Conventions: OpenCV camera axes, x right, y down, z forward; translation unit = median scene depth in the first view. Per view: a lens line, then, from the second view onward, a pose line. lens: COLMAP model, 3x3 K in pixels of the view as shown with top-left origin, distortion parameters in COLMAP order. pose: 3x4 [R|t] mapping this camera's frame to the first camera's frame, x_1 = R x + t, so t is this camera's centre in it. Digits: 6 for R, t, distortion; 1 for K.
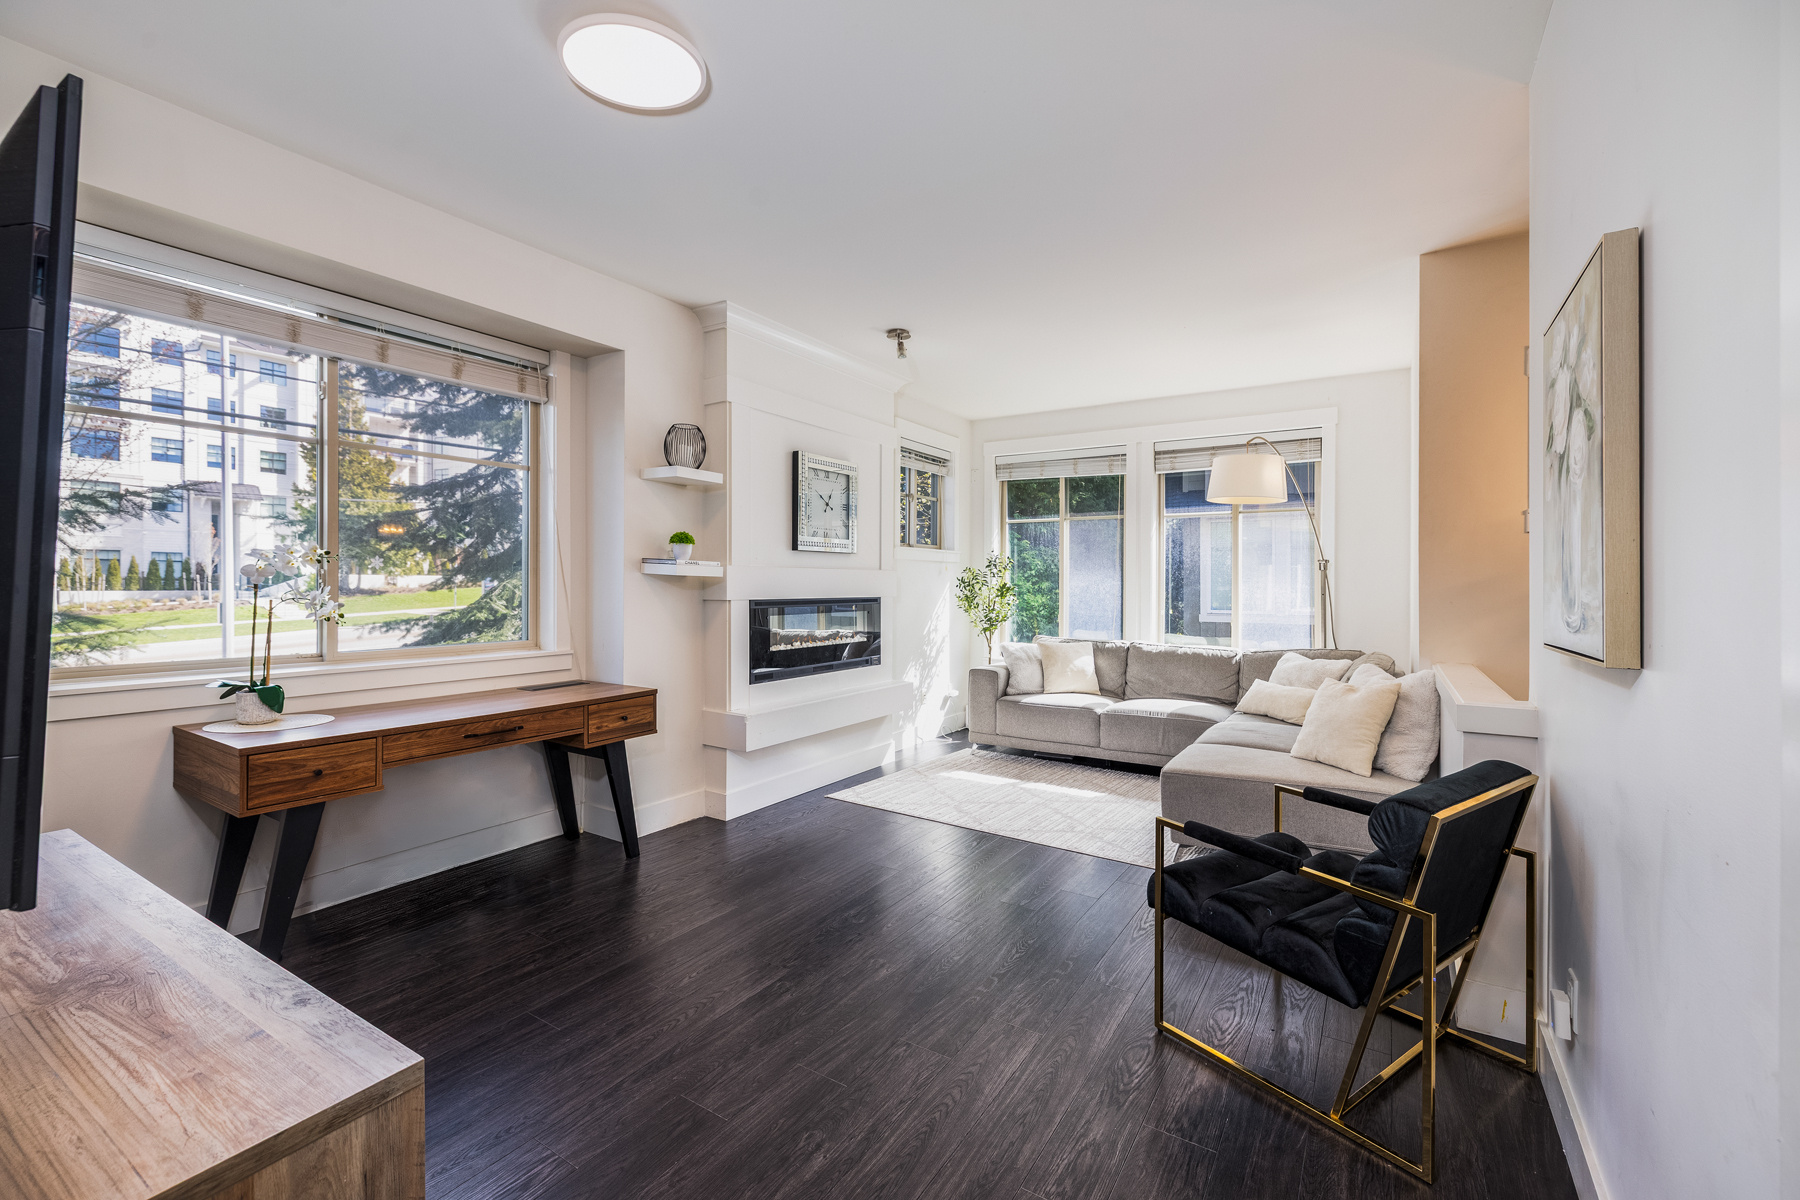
lens RADIAL K [[758.2, 0, 897.1], [0, 758.2, 584.8], [0, 0, 1]] dist [0.000719, 0.001255]
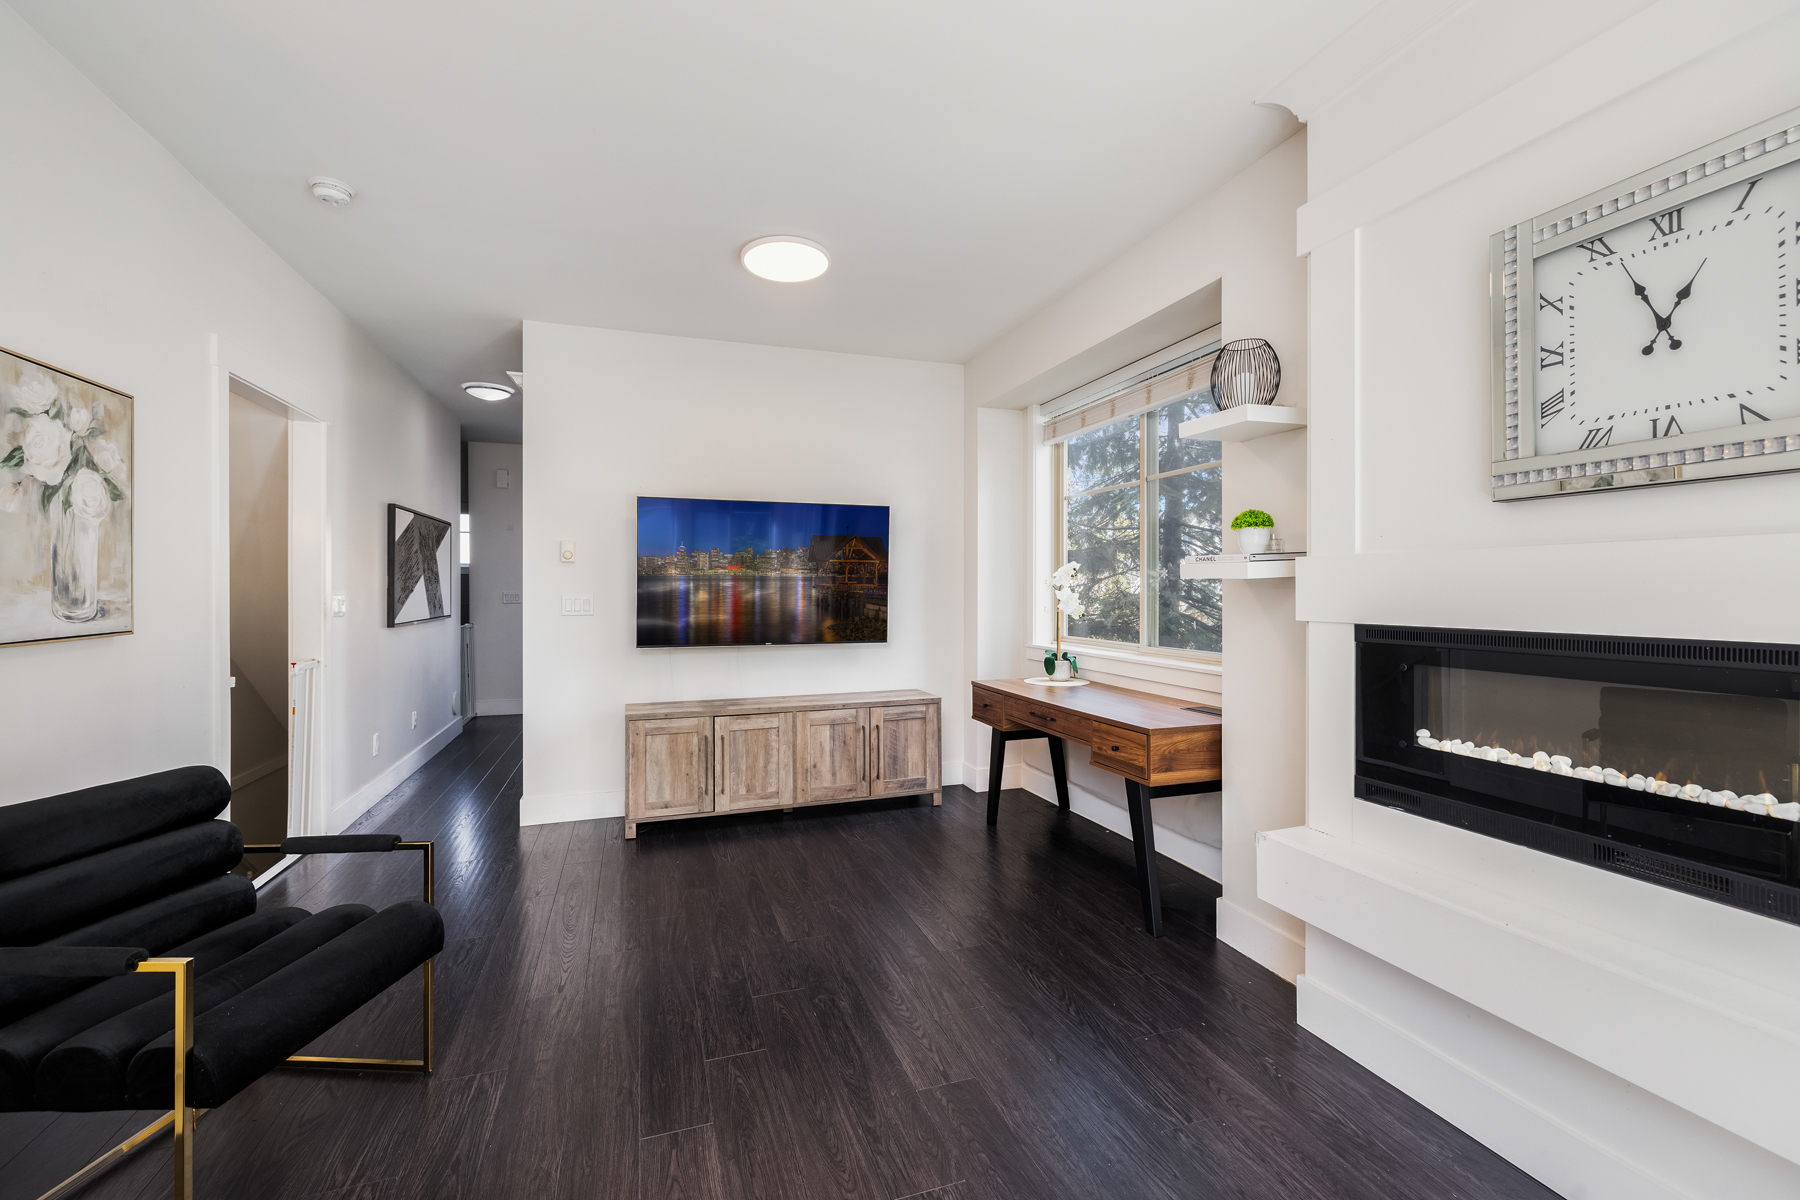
lens RADIAL K [[758.2, 0, 894.0], [0, 758.2, 588.6], [0, 0, 1]] dist [0.000719, 0.001255]
pose [[-0.620631, -0.004366, -0.784091, 0.317453], [-0.002599, 0.999990, -0.003511, 0.000095], [0.784099, -0.000141, -0.620636, 0.915540]]
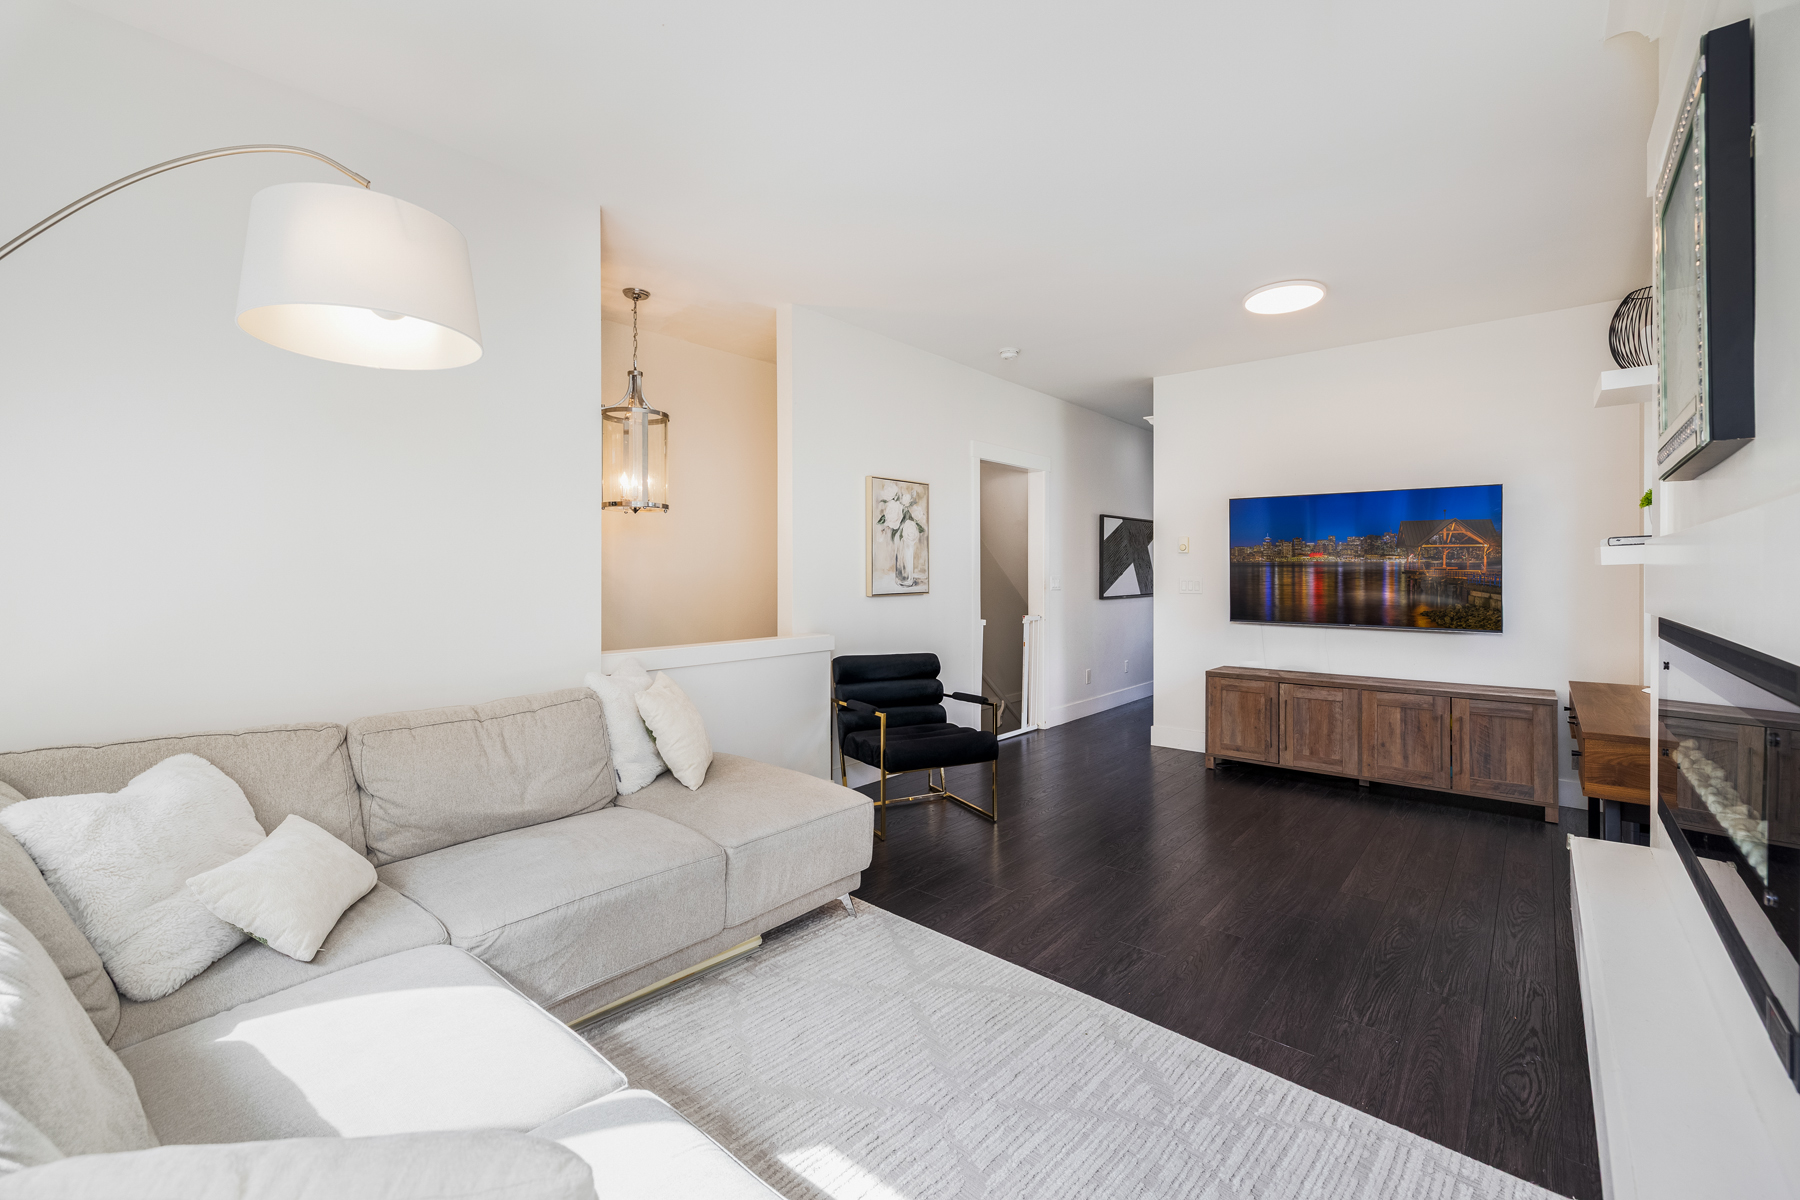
lens RADIAL K [[758.2, 0, 903.3], [0, 758.2, 575.2], [0, 0, 1]] dist [0.000719, 0.001255]
pose [[-0.992656, -0.007792, 0.120719, 0.152208], [-0.007077, 0.999955, 0.006354, -0.003087], [-0.120764, 0.005453, -0.992666, 1.266067]]
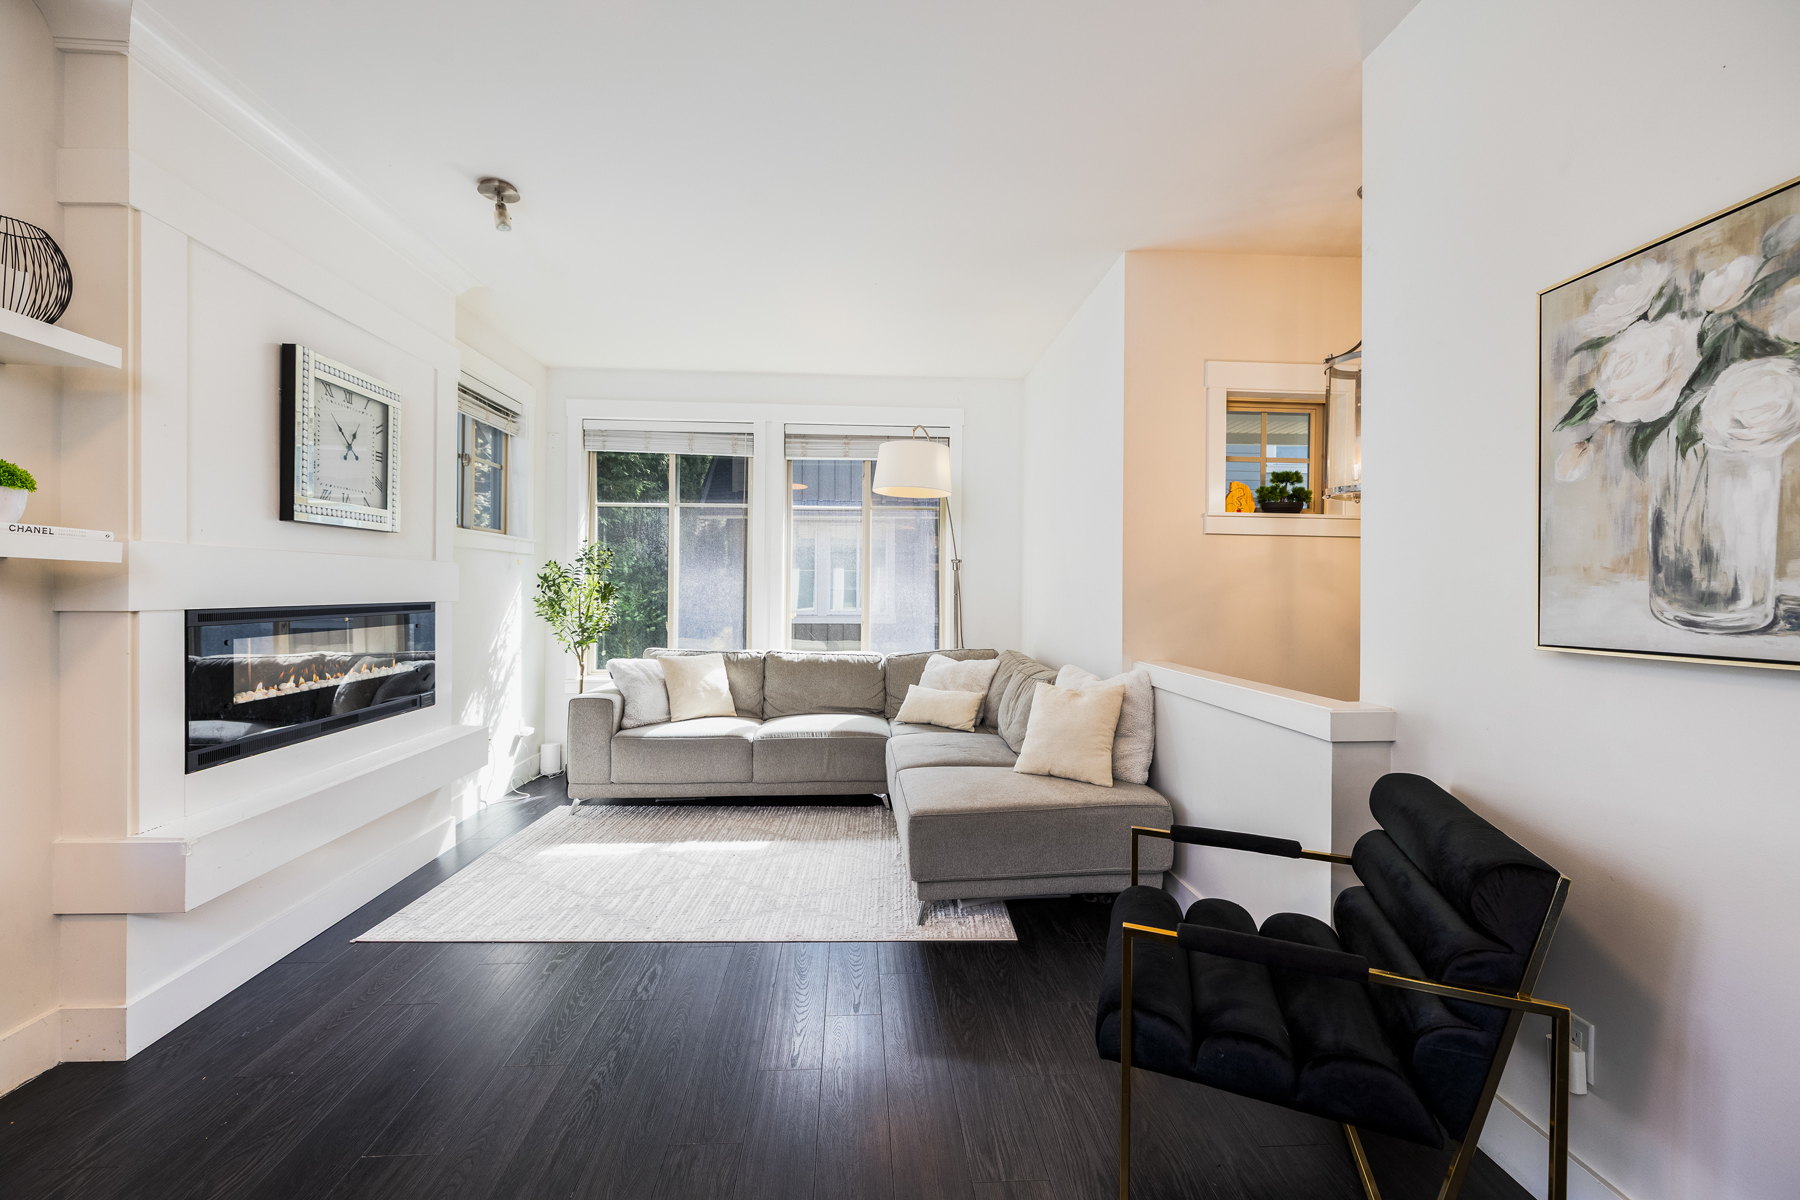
lens RADIAL K [[758.2, 0, 896.1], [0, 758.2, 588.1], [0, 0, 1]] dist [0.000719, 0.001255]
pose [[0.806634, 0.000489, 0.591051, -0.094461], [-0.001300, 0.999999, 0.000946, 0.003870], [-0.591050, -0.001531, 0.806634, 0.255114]]
